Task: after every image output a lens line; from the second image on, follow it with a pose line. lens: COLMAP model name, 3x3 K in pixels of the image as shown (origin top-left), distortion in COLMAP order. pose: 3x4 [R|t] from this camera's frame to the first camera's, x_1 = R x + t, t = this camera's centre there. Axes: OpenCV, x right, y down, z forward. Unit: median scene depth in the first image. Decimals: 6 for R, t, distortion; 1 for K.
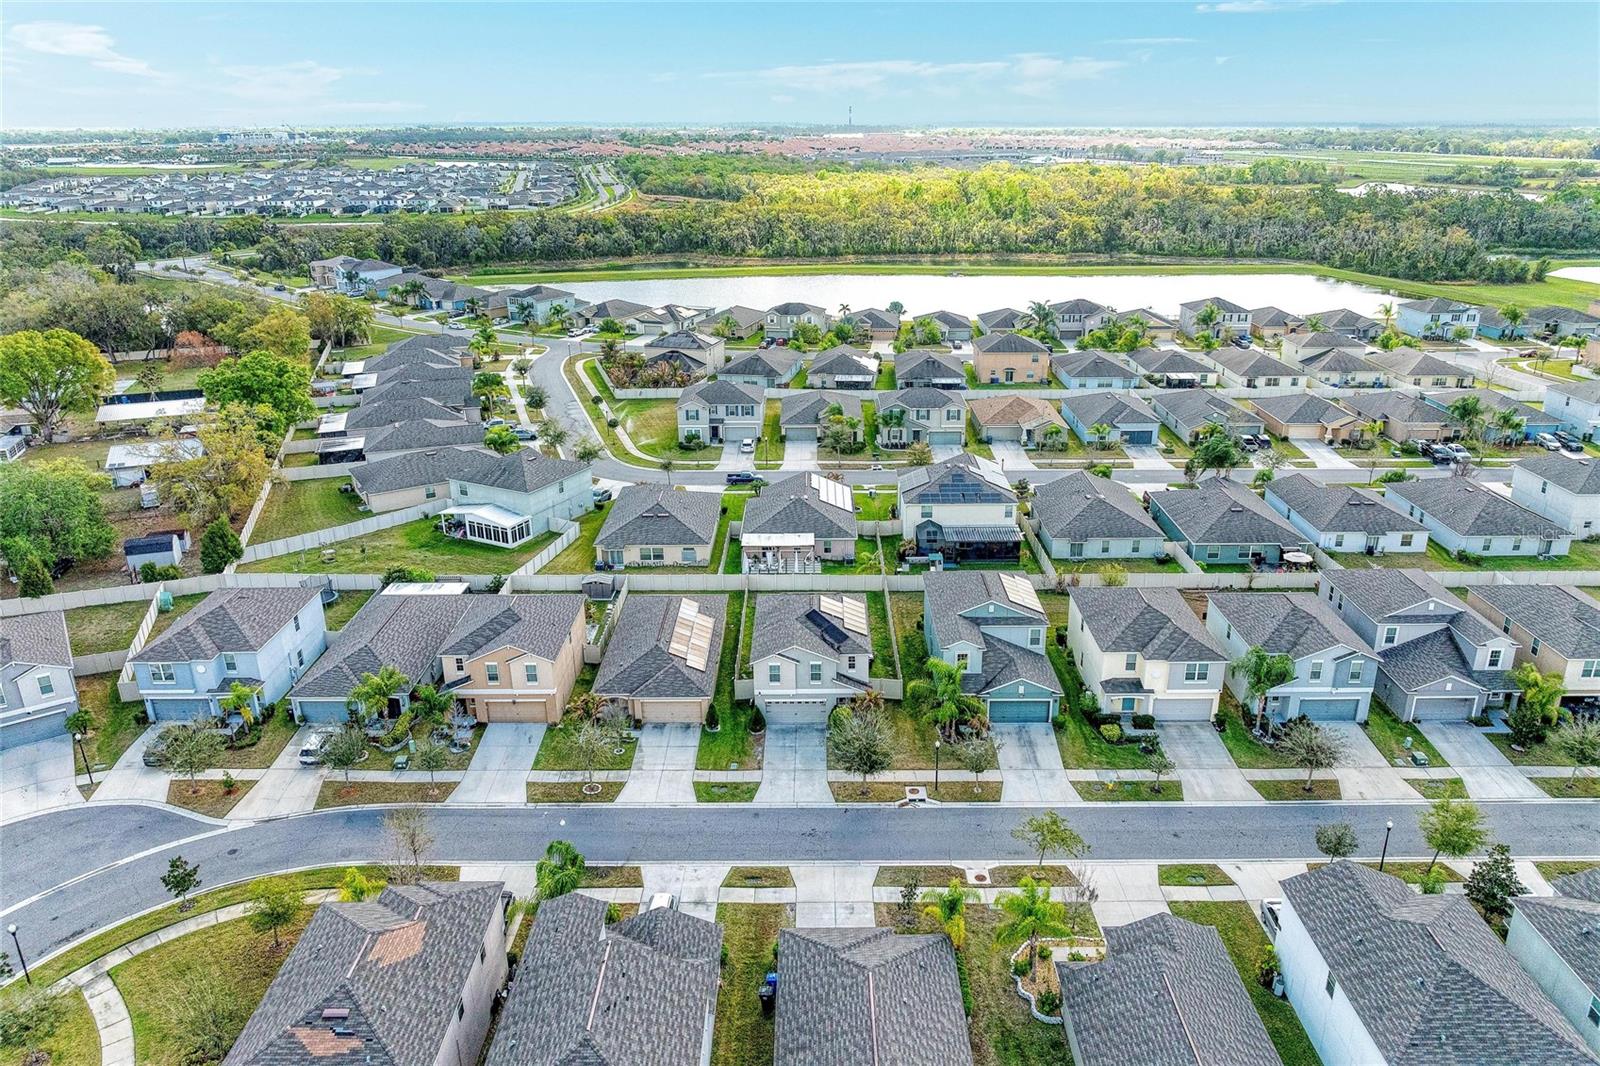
lens RADIAL K [[1123.2, 0, 803.0], [0, 1123.2, 523.0], [0, 0, 1]] dist [-0.003744, -0.020241]
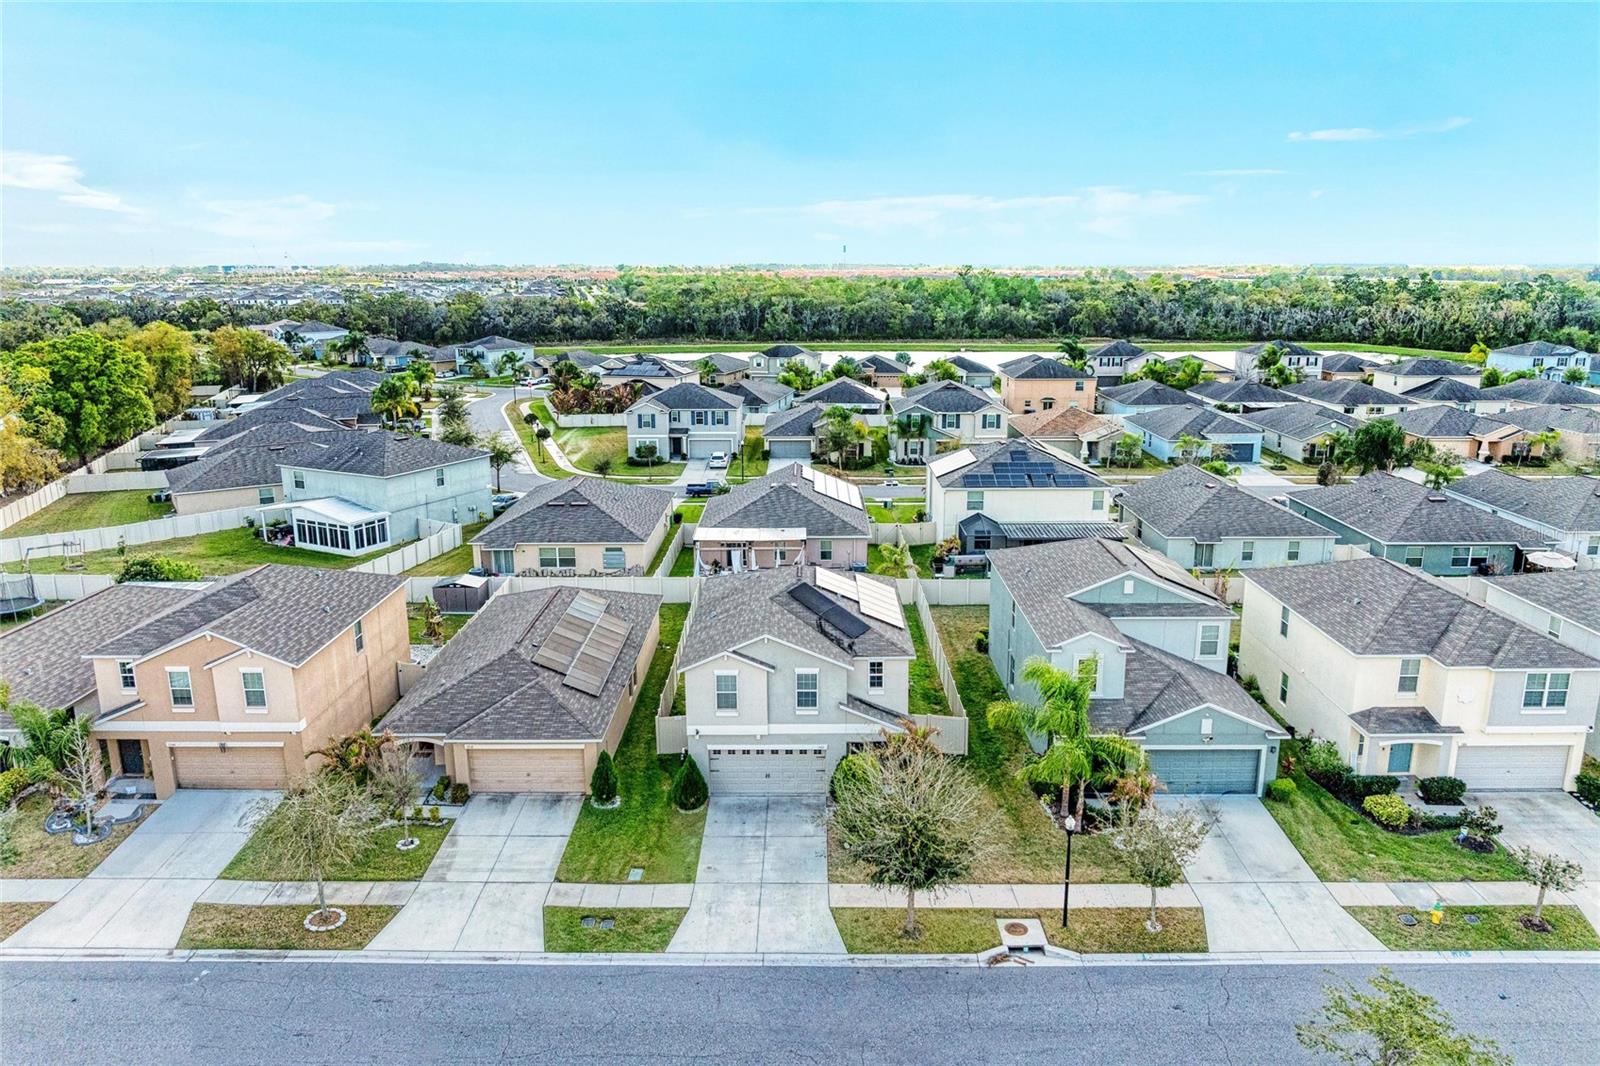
lens RADIAL K [[1112.7, 0, 804.6], [0, 1112.7, 532.0], [0, 0, 1]] dist [-0.014653, -0.010003]
pose [[0.999959, 0.006055, 0.006756, 0.005680], [-0.005231, 0.993229, -0.116059, 0.103911], [-0.007413, 0.116019, 0.993219, 0.421746]]
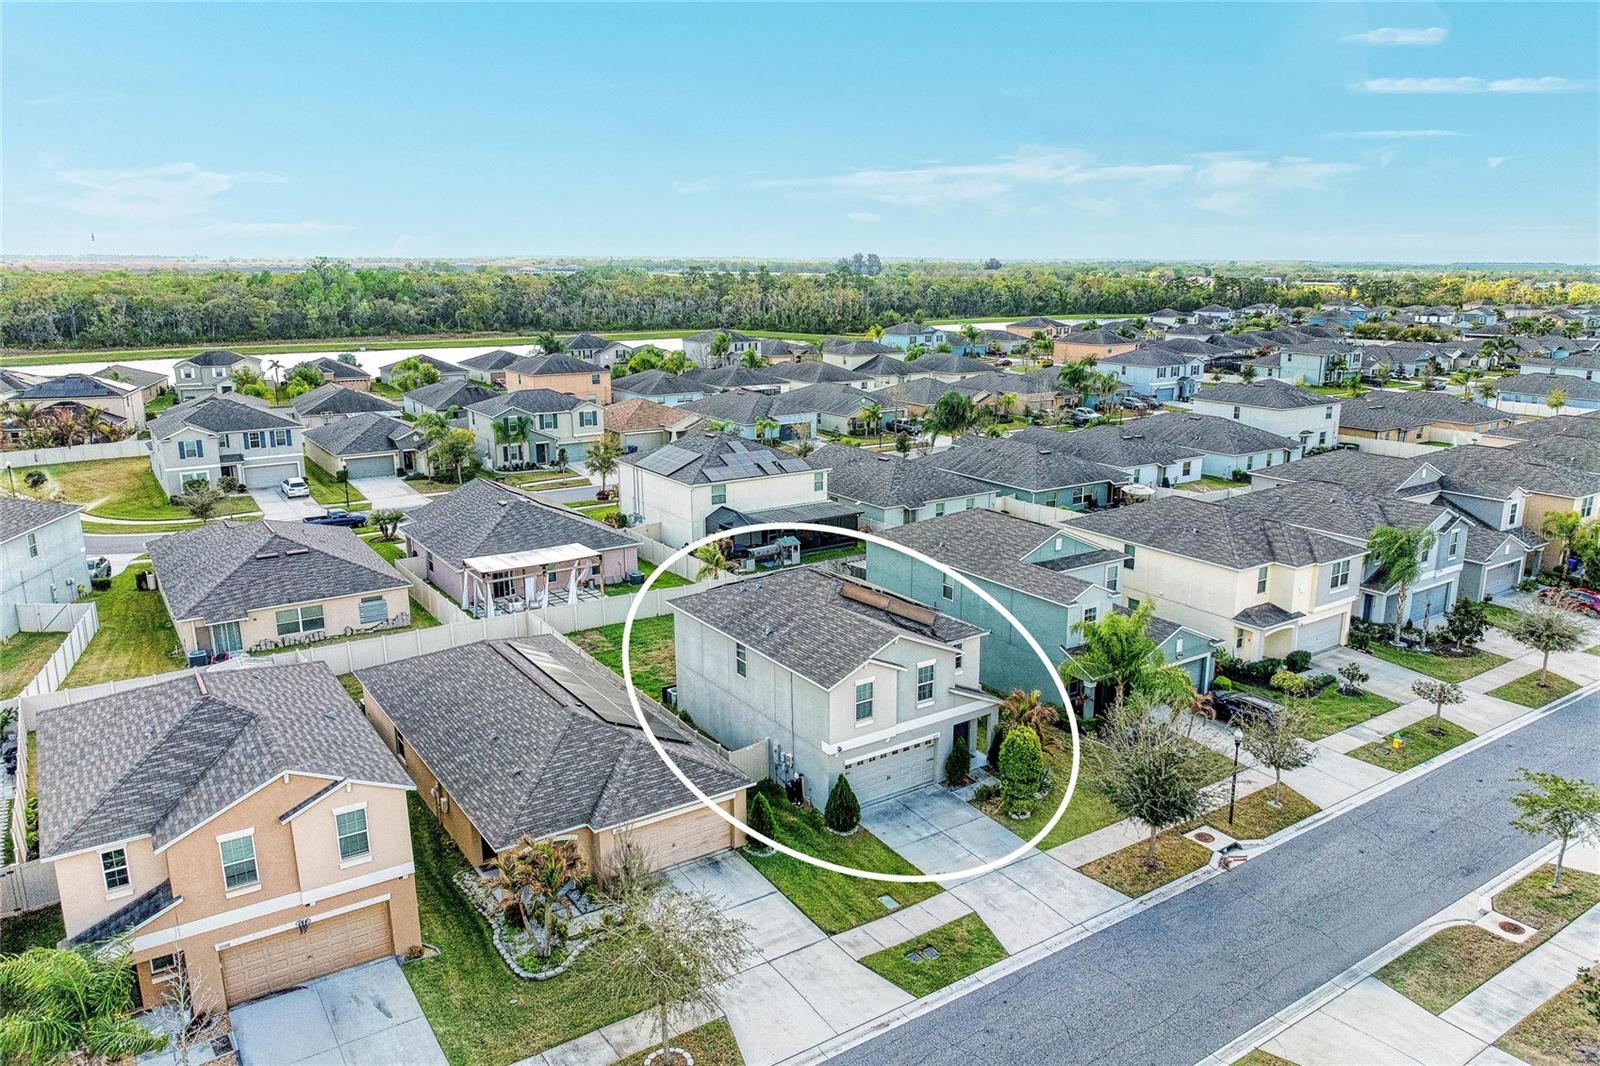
lens RADIAL K [[1123.2, 0, 803.0], [0, 1123.2, 523.0], [0, 0, 1]] dist [-0.003744, -0.020241]
pose [[0.819719, -0.116995, 0.560690, -0.275844], [0.184290, 0.980734, -0.064786, 0.072266], [-0.542308, 0.156436, 0.825487, 0.510290]]
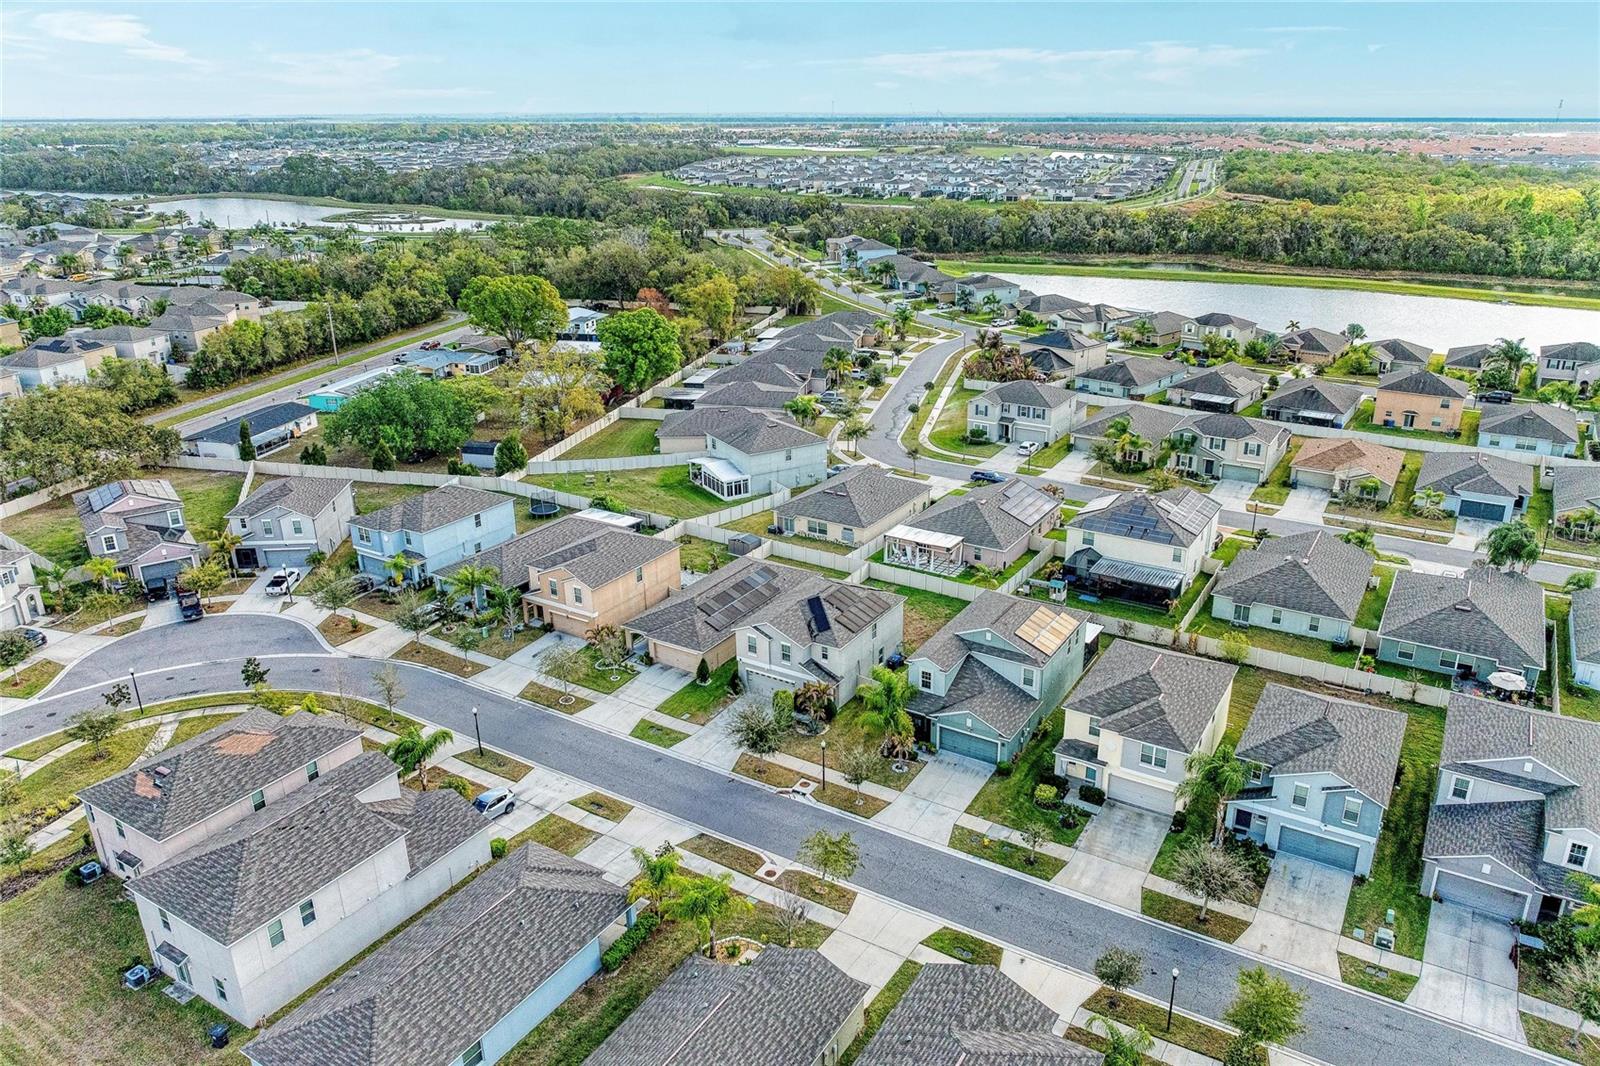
lens RADIAL K [[1109.4, 0, 809.9], [0, 1109.4, 582.5], [0, 0, 1]] dist [-0.007430, -0.003587]
pose [[0.855955, 0.206651, -0.473958, 0.429898], [-0.179035, 0.978408, 0.103264, -0.033246], [0.485064, -0.003534, 0.874472, 0.107271]]
